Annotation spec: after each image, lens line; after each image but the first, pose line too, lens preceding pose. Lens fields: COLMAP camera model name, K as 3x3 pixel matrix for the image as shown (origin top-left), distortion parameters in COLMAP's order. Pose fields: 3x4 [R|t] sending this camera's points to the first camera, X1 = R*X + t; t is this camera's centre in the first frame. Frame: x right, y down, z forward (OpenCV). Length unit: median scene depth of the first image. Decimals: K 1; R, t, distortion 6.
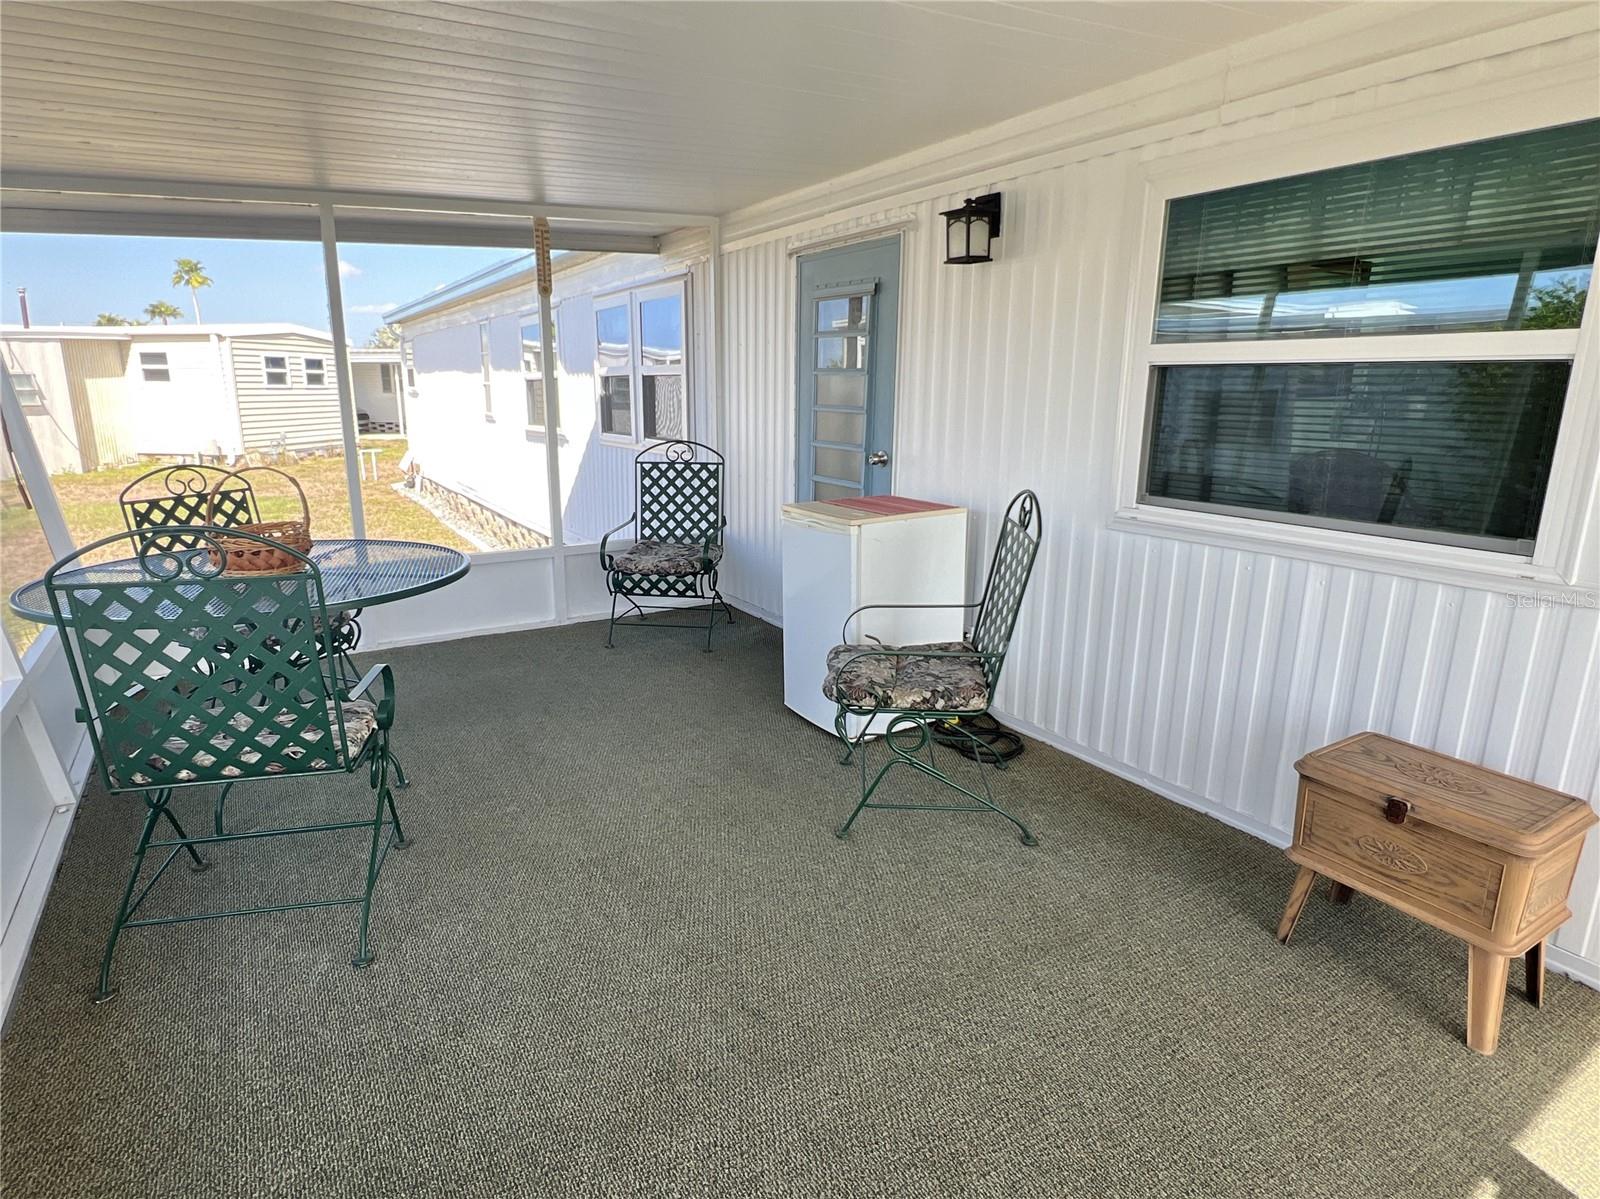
lens RADIAL K [[865.9, 0, 798.0], [0, 865.9, 618.4], [0, 0, 1]] dist [-0.017005, -0.000121]
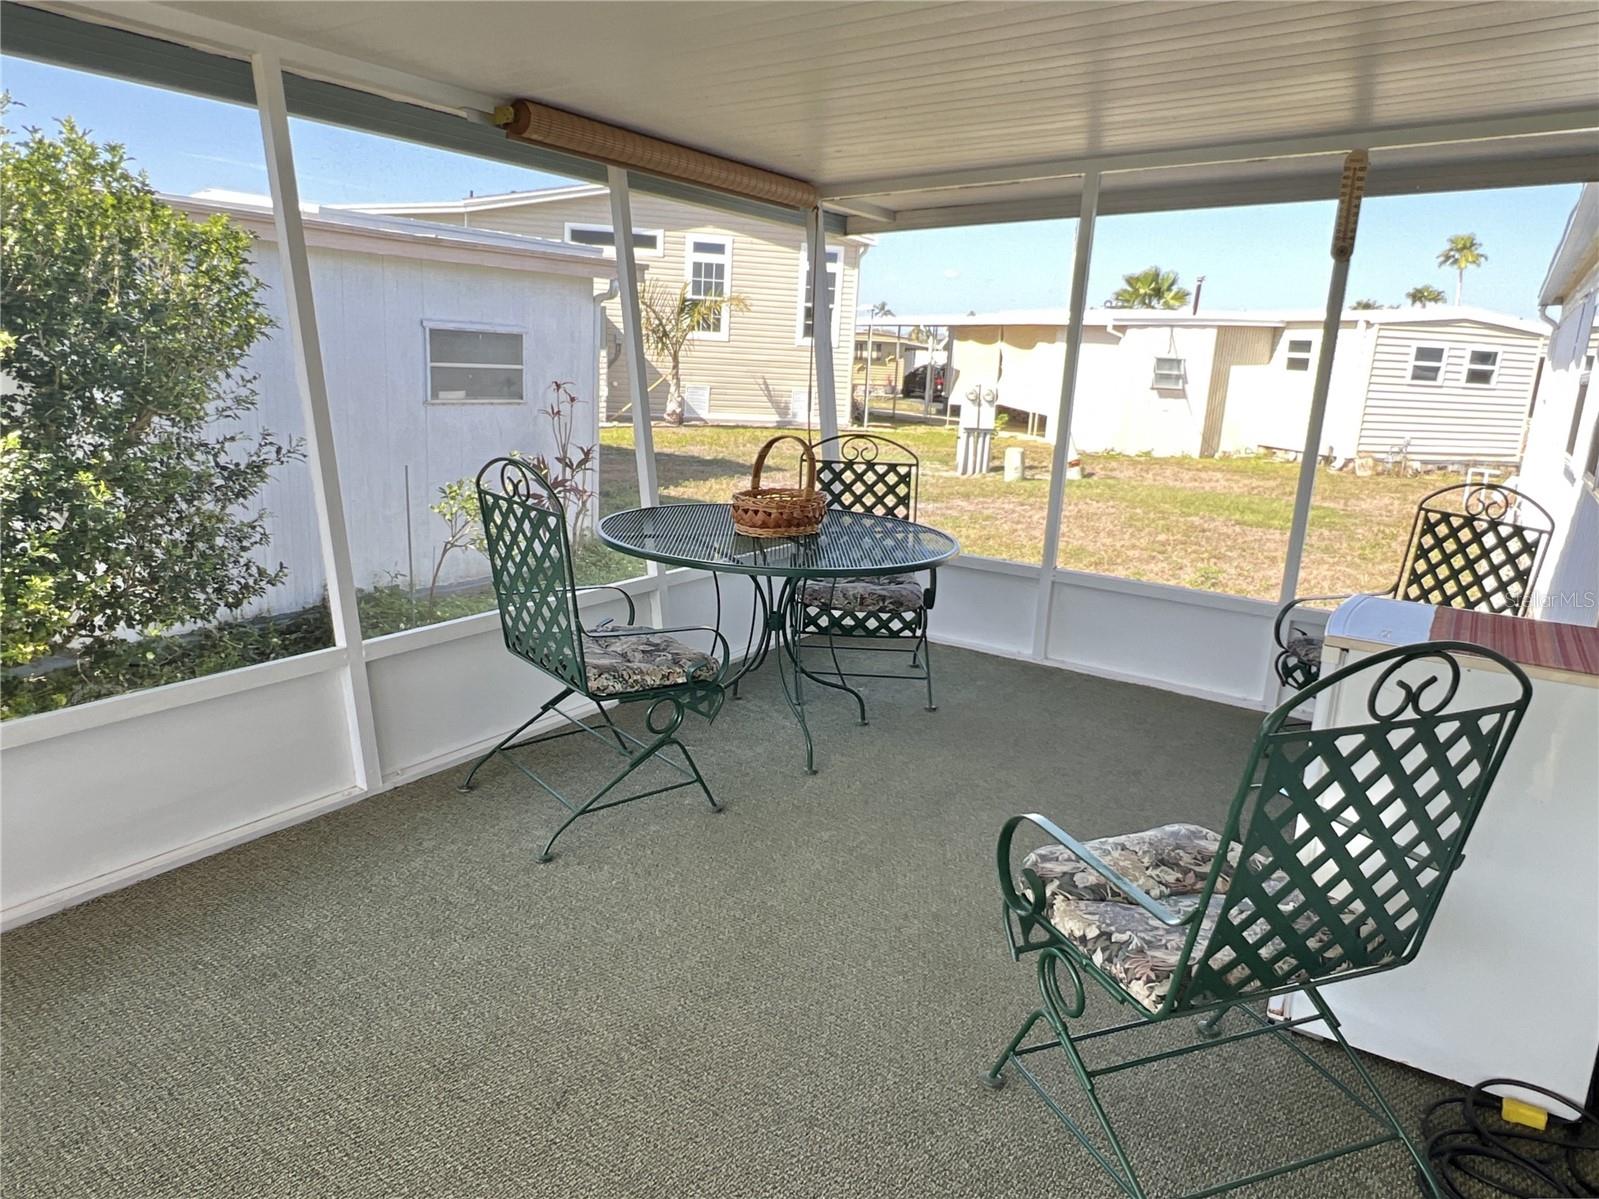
lens RADIAL K [[1044.3, 0, 799.5], [0, 1044.3, 599.5], [0, 0, 1]] dist [0.004191, 0.002144]
pose [[0.413293, 0.226285, -0.882034, 0.087087], [-0.279527, 0.953392, 0.113614, -0.019945], [0.866634, 0.199597, 0.457283, 0.067638]]
